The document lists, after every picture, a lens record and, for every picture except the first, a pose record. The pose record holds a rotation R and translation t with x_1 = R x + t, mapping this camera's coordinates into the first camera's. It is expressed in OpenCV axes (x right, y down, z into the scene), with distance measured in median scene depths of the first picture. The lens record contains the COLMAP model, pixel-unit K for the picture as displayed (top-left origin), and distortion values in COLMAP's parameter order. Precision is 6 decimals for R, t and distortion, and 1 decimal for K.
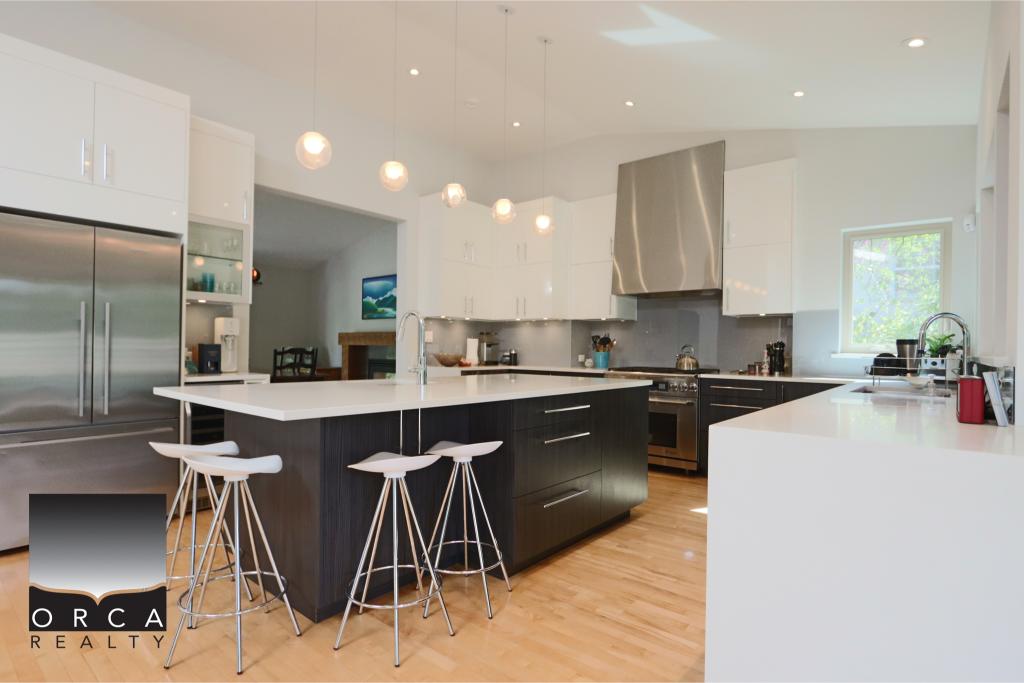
lens RADIAL K [[523.9, 0, 509.0], [0, 523.9, 346.0], [0, 0, 1]] dist [0.000386, 0.001146]
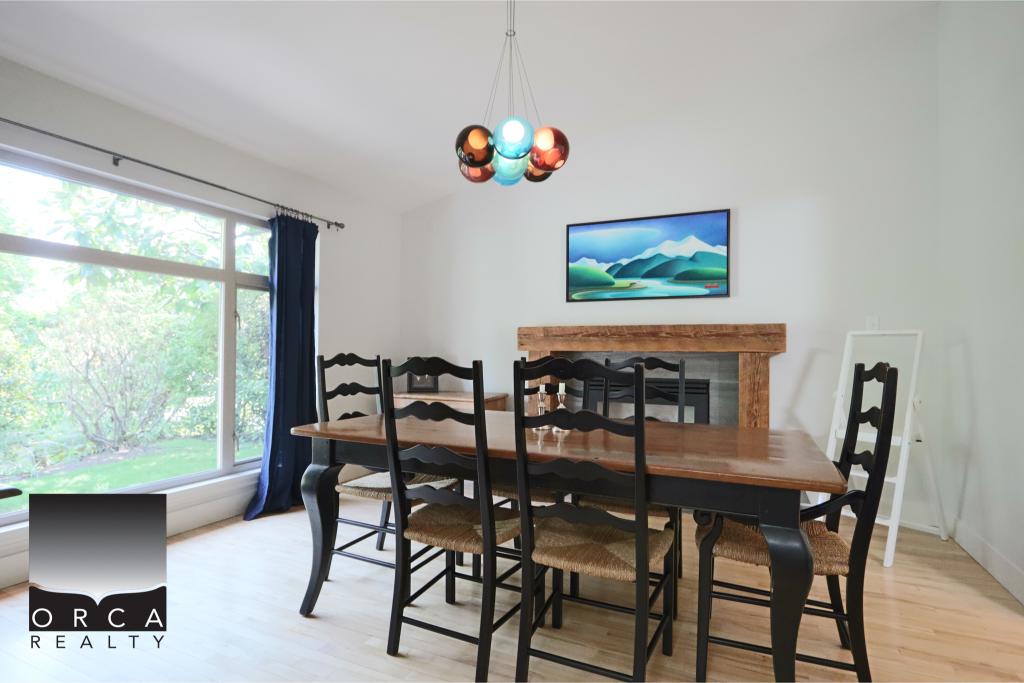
lens RADIAL K [[523.9, 0, 508.3], [0, 523.9, 349.1], [0, 0, 1]] dist [0.000386, 0.001146]
pose [[0.968905, -0.002579, 0.247418, -0.476873], [0.002348, 0.999996, 0.001228, -0.004334], [-0.247421, -0.000608, 0.968908, 0.514928]]
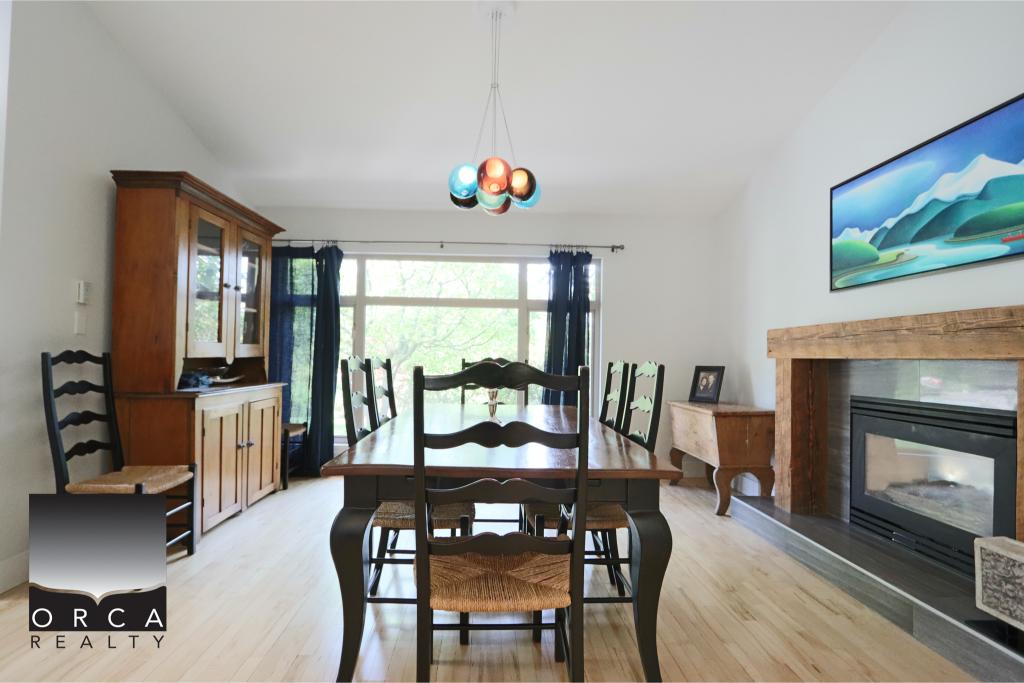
lens RADIAL K [[523.9, 0, 501.6], [0, 523.9, 343.8], [0, 0, 1]] dist [0.000386, 0.001146]
pose [[0.658755, -0.018052, -0.752141, -0.152781], [-0.008533, 0.999469, -0.031461, 0.001492], [0.752309, 0.027144, 0.658251, 0.574966]]
